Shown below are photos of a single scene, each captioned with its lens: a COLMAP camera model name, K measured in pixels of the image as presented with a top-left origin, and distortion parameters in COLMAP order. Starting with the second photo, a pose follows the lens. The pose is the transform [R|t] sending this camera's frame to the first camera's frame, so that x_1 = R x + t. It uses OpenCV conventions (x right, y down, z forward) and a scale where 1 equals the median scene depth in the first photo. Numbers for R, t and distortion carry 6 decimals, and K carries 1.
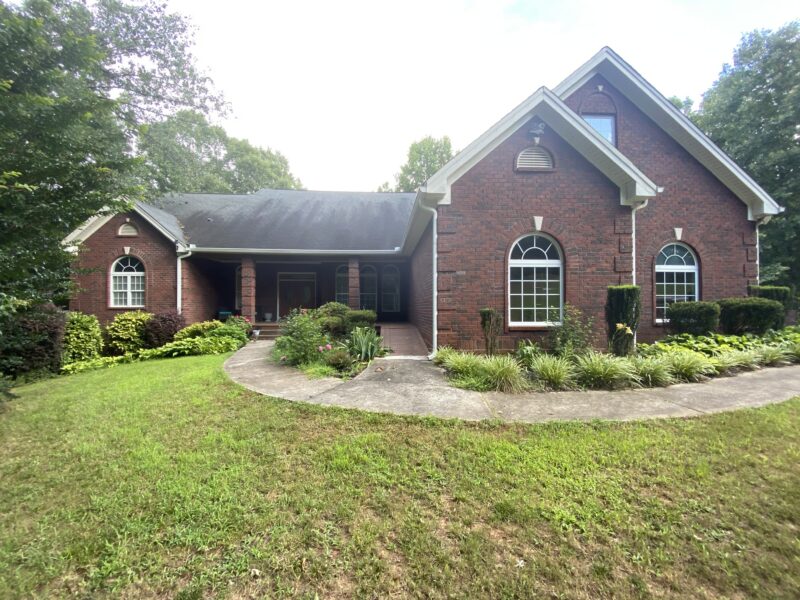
lens RADIAL K [[320.1, 0, 405.3], [0, 320.1, 309.0], [0, 0, 1]] dist [0.000131, -0.021886]
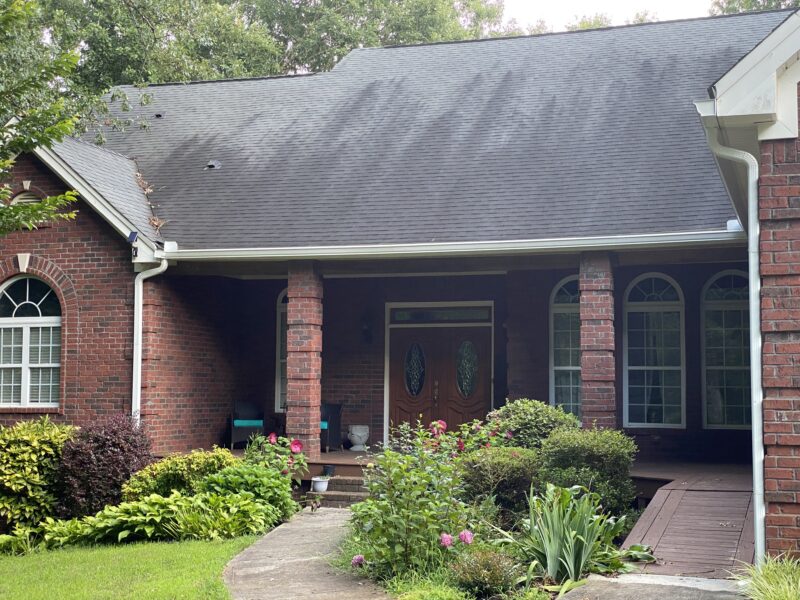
lens RADIAL K [[1220.1, 0, 400.0], [0, 1220.1, 300.0], [0, 0, 1]] dist [0.108809, -0.081410]
pose [[0.917451, -0.023687, -0.397142, 0.165081], [-0.005652, 0.997349, -0.072542, -0.032871], [0.397808, 0.068798, 0.914886, -0.226376]]
